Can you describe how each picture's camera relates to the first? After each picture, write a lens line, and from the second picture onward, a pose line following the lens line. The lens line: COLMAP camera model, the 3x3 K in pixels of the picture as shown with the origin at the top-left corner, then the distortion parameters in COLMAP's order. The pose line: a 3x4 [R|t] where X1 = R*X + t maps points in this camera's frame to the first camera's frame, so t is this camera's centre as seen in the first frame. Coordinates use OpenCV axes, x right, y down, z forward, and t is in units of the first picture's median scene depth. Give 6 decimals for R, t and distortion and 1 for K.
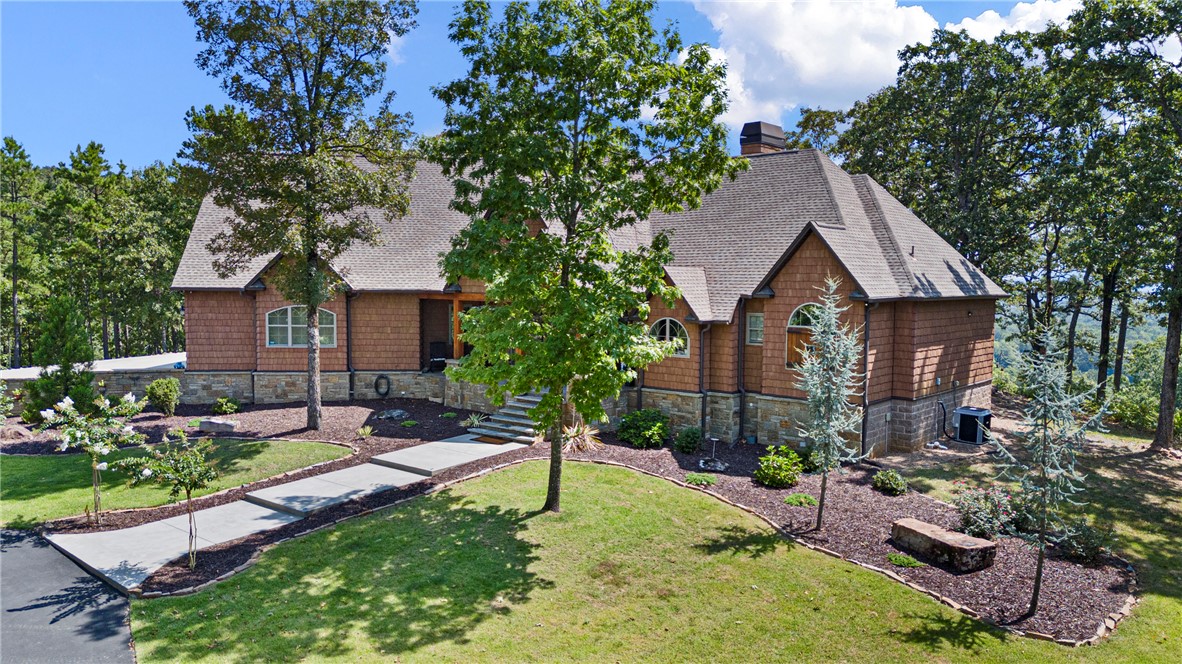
lens RADIAL K [[903.3, 0, 591.0], [0, 903.3, 332.0], [0, 0, 1]] dist [0.074035, -0.005327]
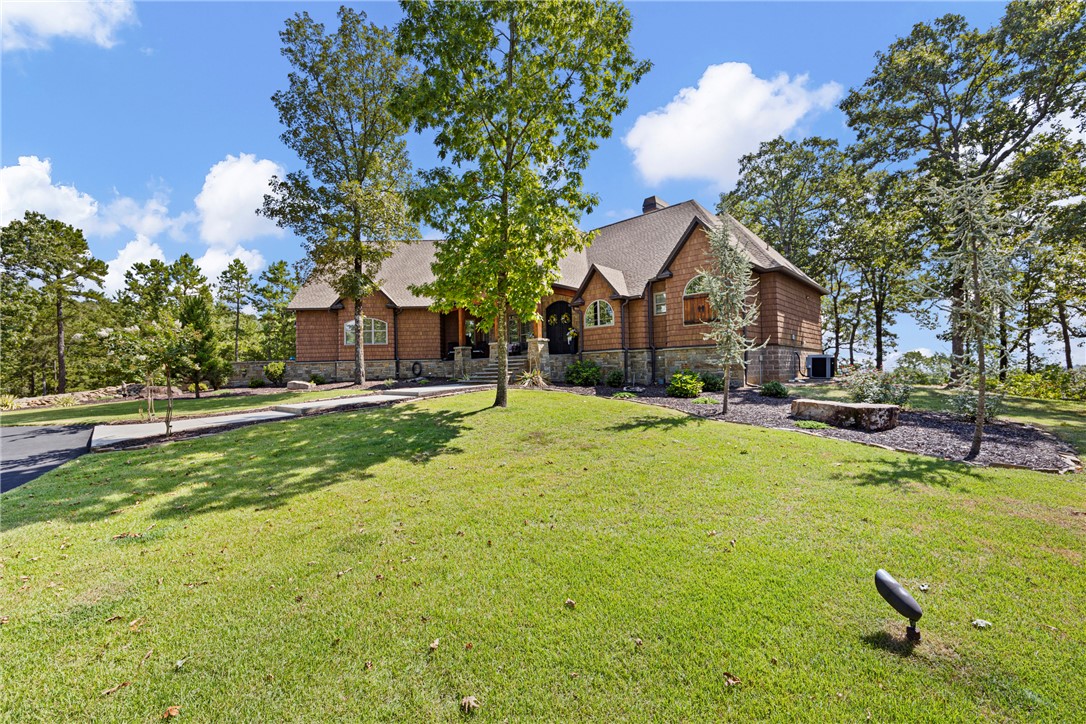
lens RADIAL K [[443.1, 0, 543.0], [0, 443.1, 362.0], [0, 0, 1]] dist [-0.001472, 0.000085]
pose [[0.997282, -0.033067, -0.065842, 0.041947], [0.026657, 0.995028, -0.095959, 0.149589], [0.068688, 0.093943, 0.993205, 0.310300]]
